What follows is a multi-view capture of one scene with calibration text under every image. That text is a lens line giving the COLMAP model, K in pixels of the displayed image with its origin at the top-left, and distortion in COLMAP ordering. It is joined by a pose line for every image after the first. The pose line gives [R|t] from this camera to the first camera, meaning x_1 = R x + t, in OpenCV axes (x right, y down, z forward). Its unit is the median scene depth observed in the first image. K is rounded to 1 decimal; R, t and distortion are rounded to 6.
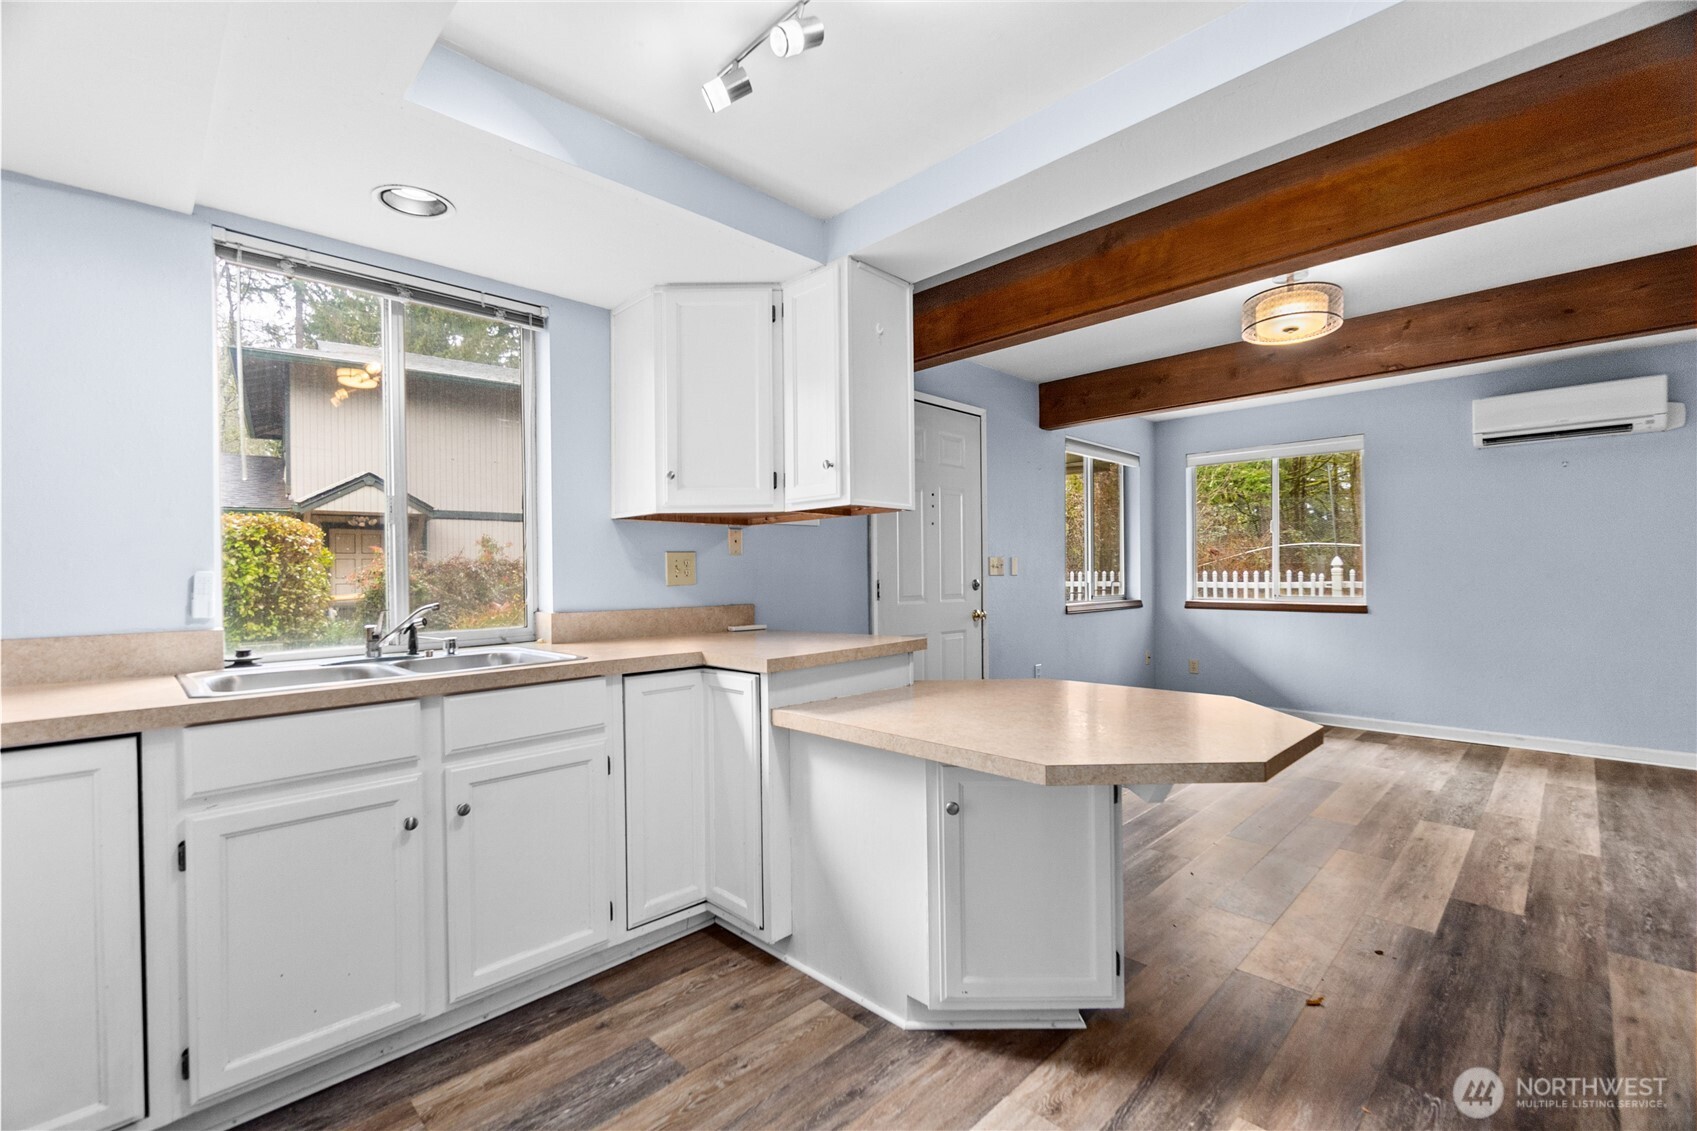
lens RADIAL K [[731.3, 0, 837.9], [0, 731.3, 572.1], [0, 0, 1]] dist [-0.003301, 0.000679]
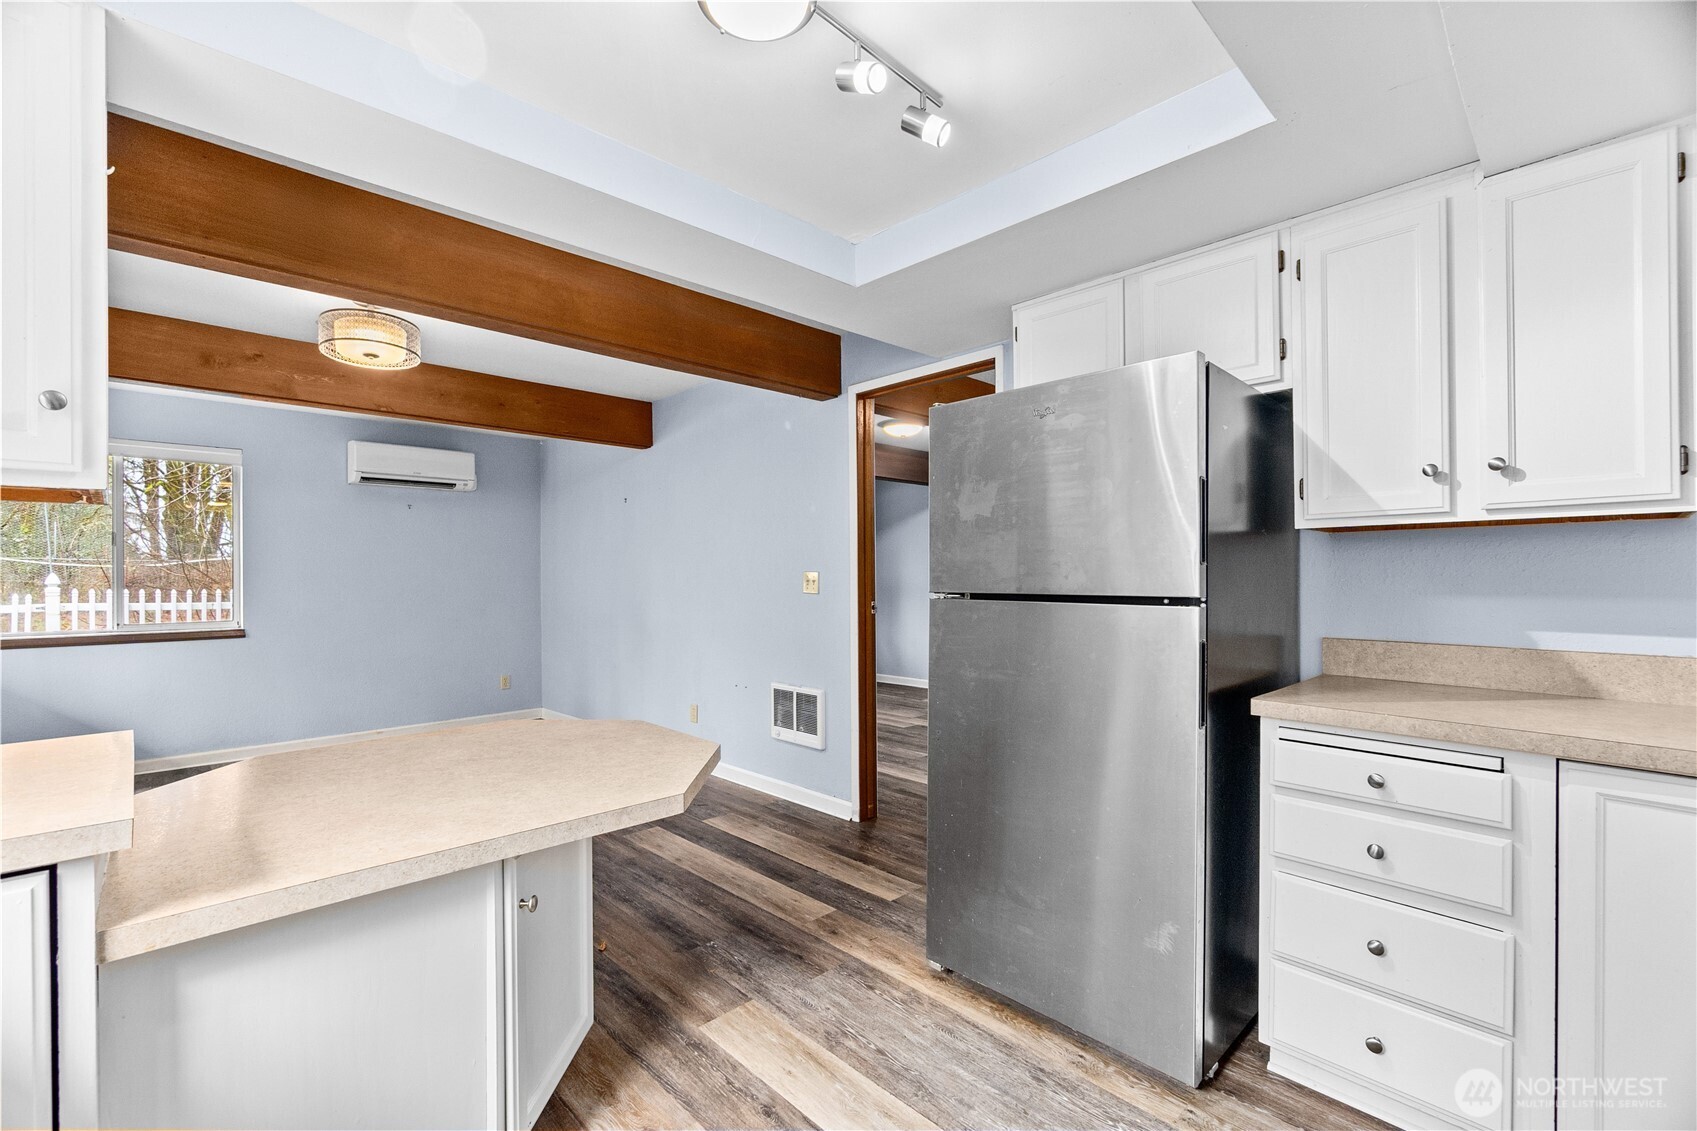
lens RADIAL K [[731.3, 0, 832.8], [0, 731.3, 569.0], [0, 0, 1]] dist [-0.003301, 0.000679]
pose [[0.014767, 0.017211, 0.999743, -0.382931], [0.006280, 0.999831, -0.017305, -0.019841], [-0.999871, 0.006534, 0.014657, 0.374970]]
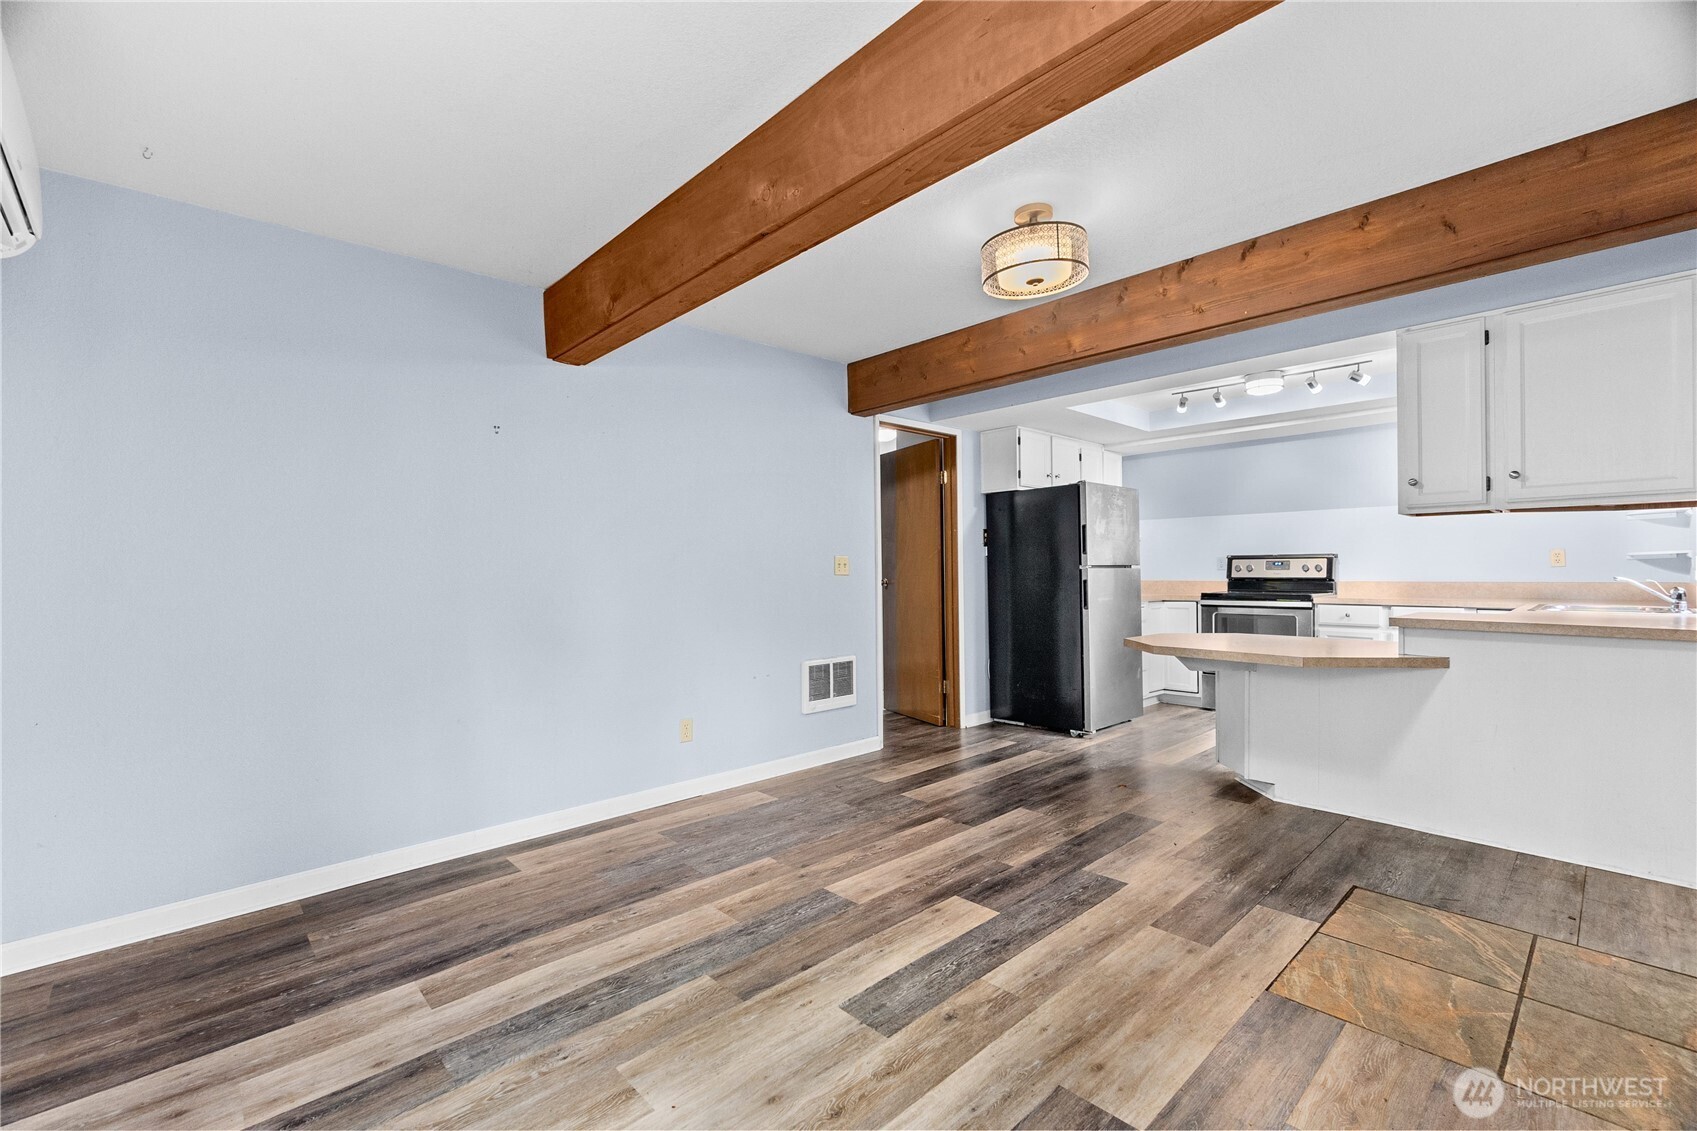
lens RADIAL K [[731.3, 0, 842.9], [0, 731.3, 575.0], [0, 0, 1]] dist [-0.003301, 0.000679]
pose [[-0.999509, 0.020606, 0.023624, 0.870065], [0.020705, 0.999778, 0.003964, -0.005946], [-0.023537, 0.004451, -0.999713, 1.932900]]
